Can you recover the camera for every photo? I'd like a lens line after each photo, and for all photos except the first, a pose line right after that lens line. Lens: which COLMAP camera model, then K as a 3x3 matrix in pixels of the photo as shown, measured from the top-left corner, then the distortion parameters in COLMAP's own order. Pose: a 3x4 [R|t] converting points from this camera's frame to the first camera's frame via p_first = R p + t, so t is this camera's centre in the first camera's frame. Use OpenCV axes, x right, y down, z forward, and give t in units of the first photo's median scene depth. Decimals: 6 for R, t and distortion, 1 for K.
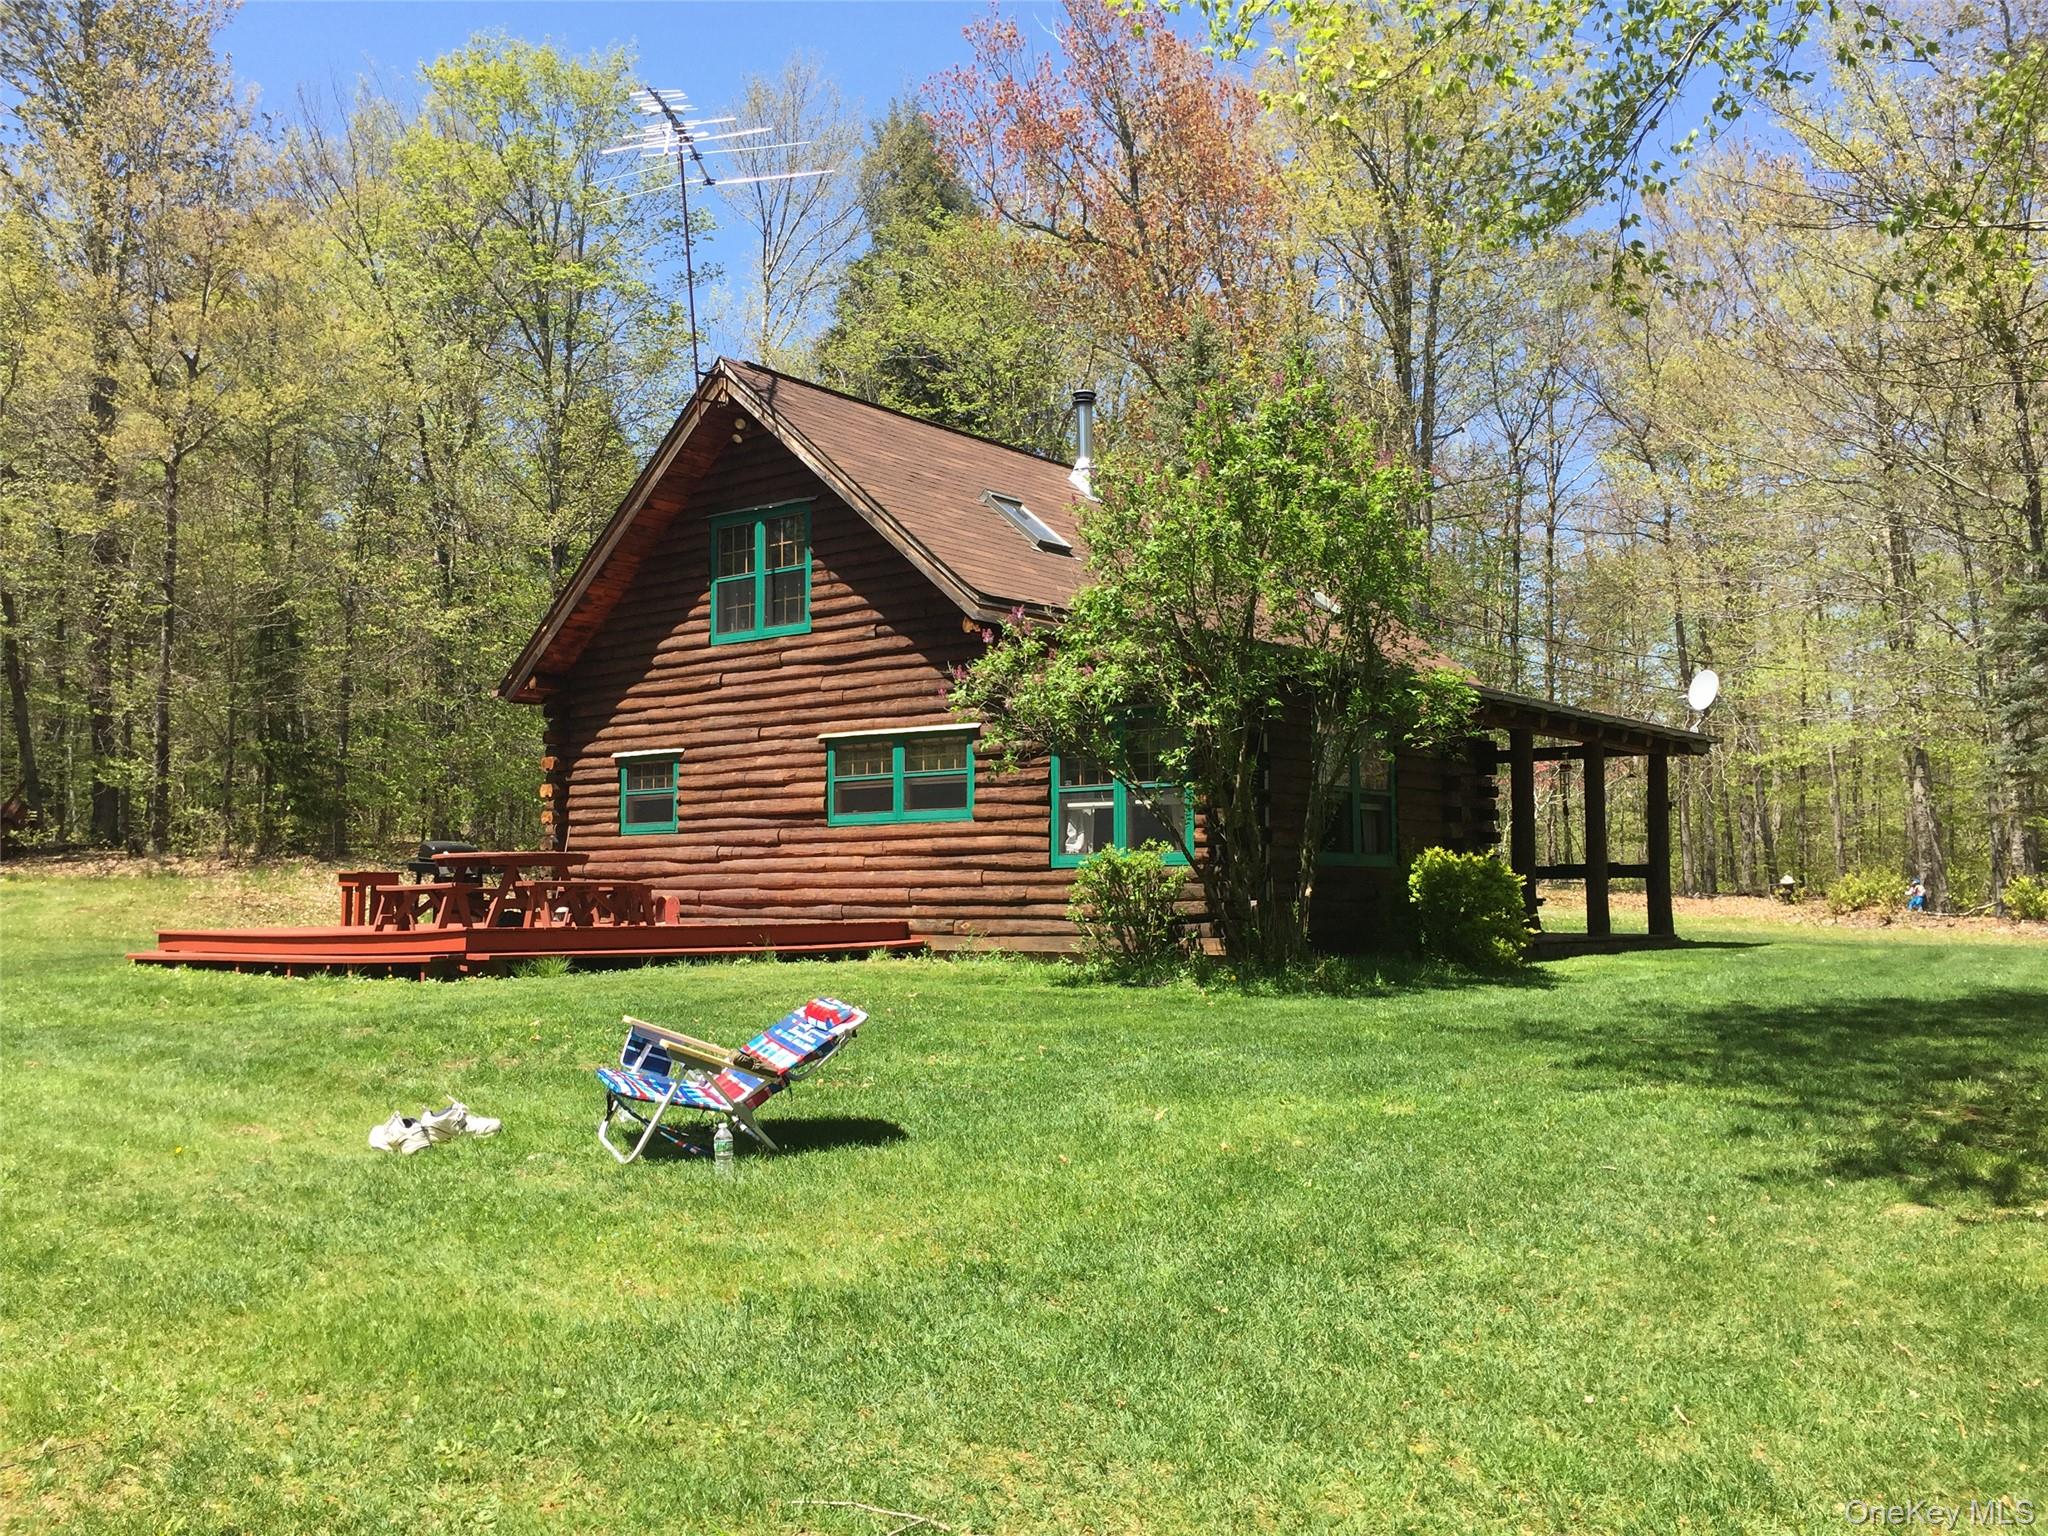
lens RADIAL K [[1782.0, 0, 1032.1], [0, 1782.0, 762.6], [0, 0, 1]] dist [-0.004112, -0.000528]
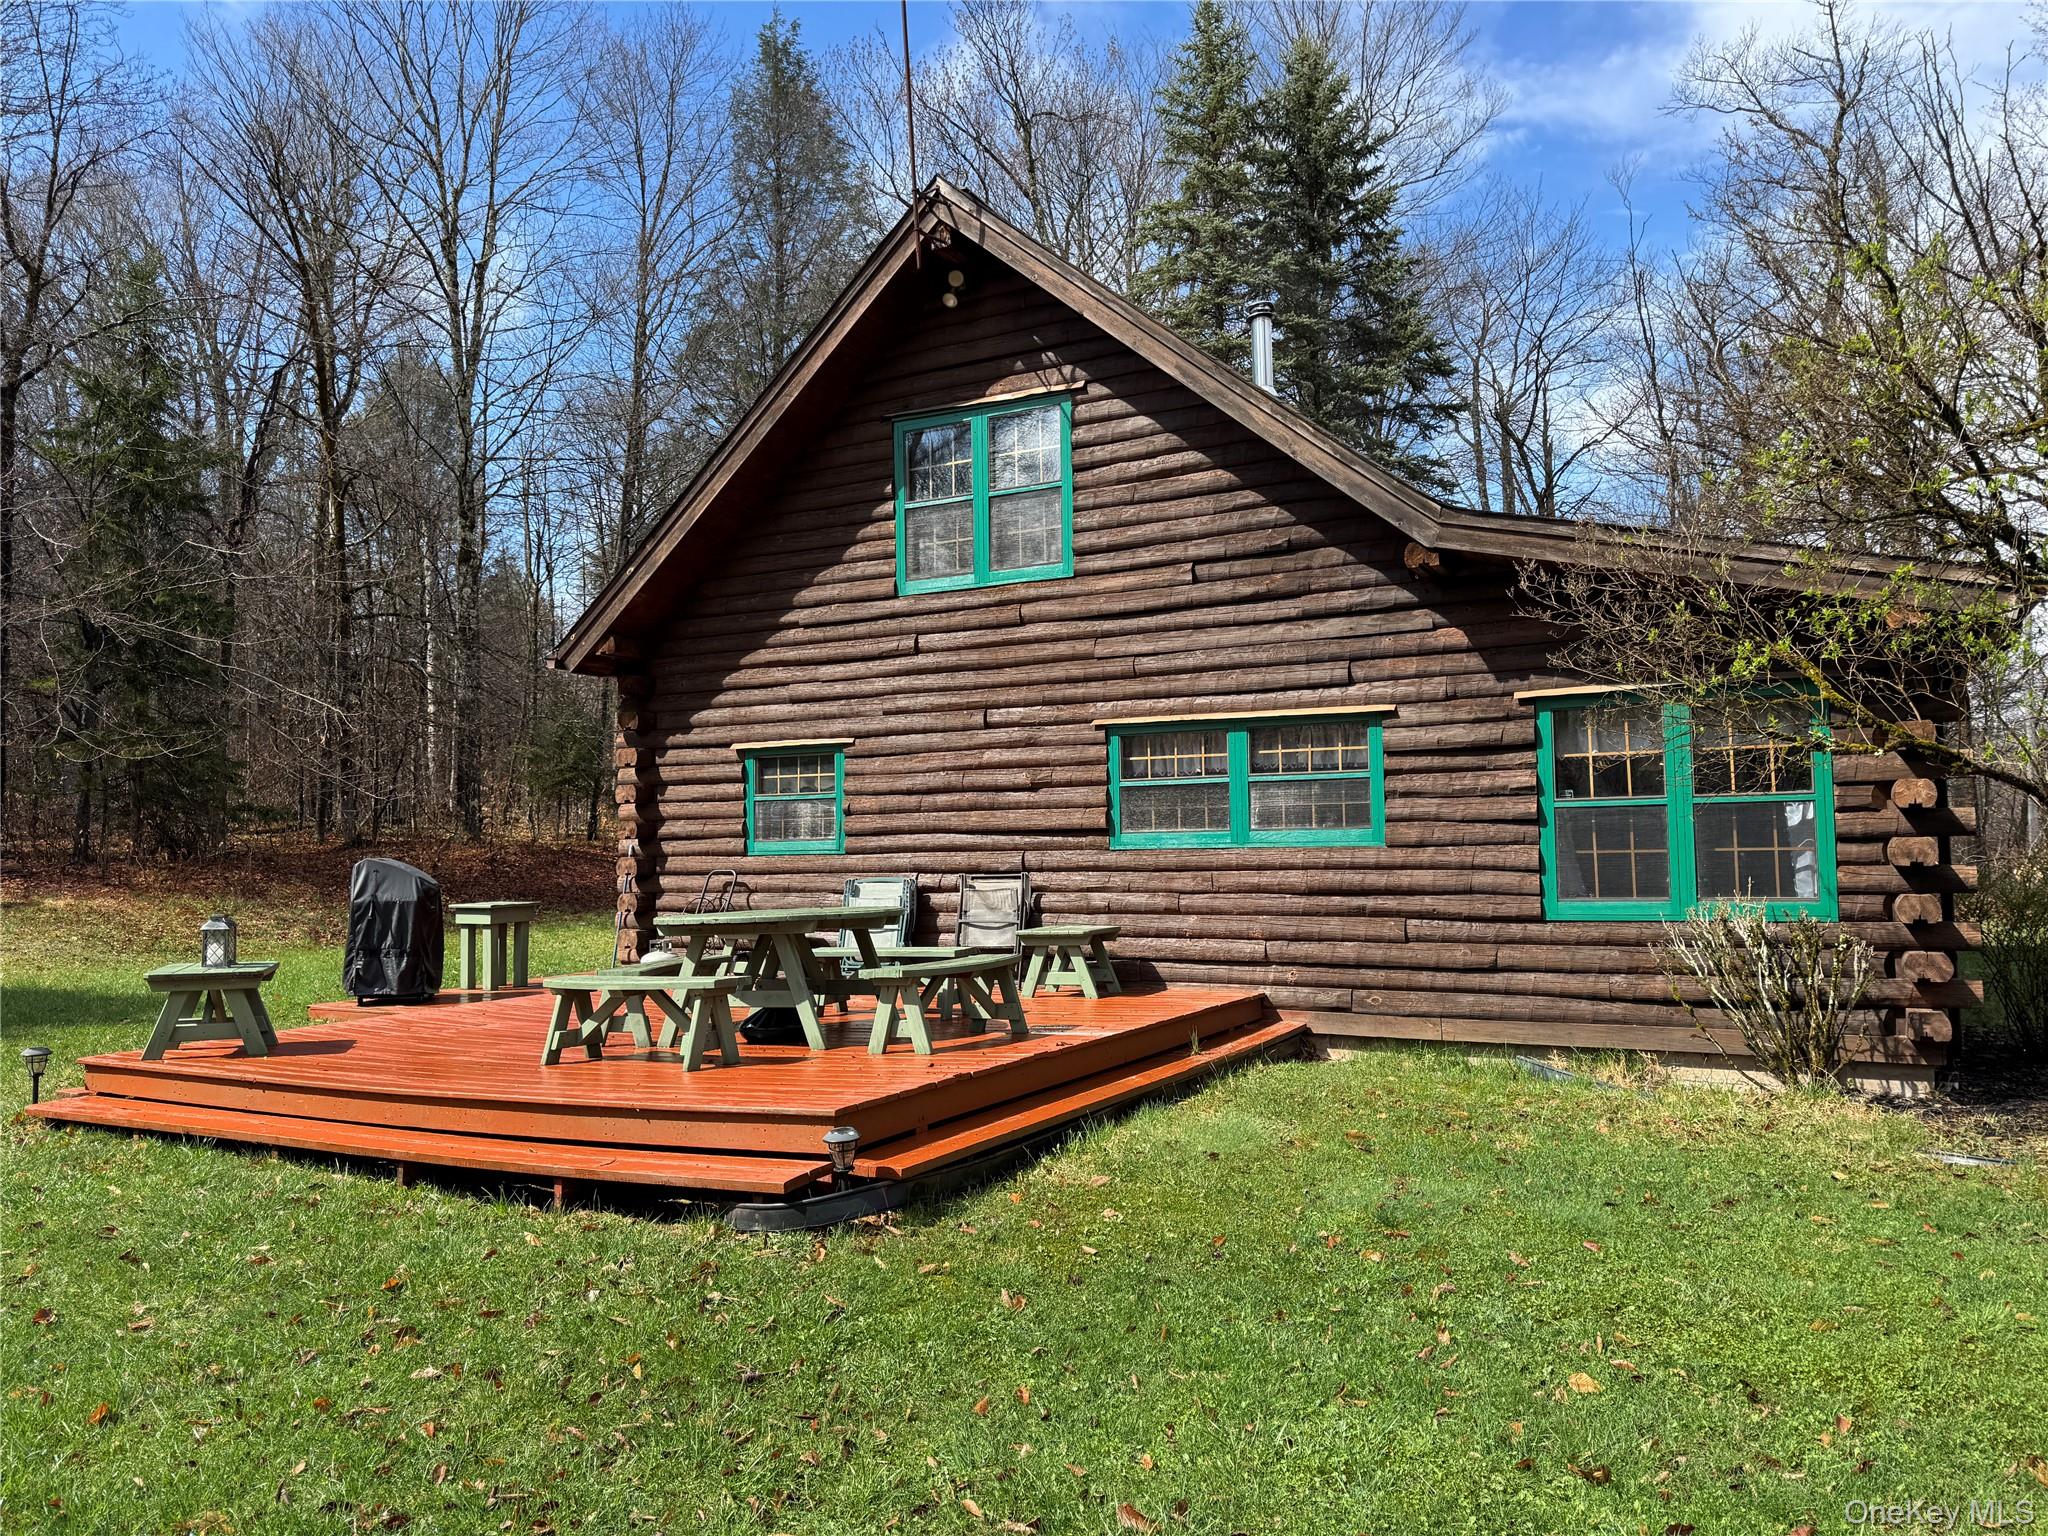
lens RADIAL K [[1455.0, 0, 1012.1], [0, 1455.0, 774.1], [0, 0, 1]] dist [0.043808, -0.041086]
pose [[0.985297, -0.004078, 0.170800, -0.247742], [-0.000315, 0.999670, 0.025685, -0.008999], [-0.170848, -0.025361, 0.984971, 0.428108]]
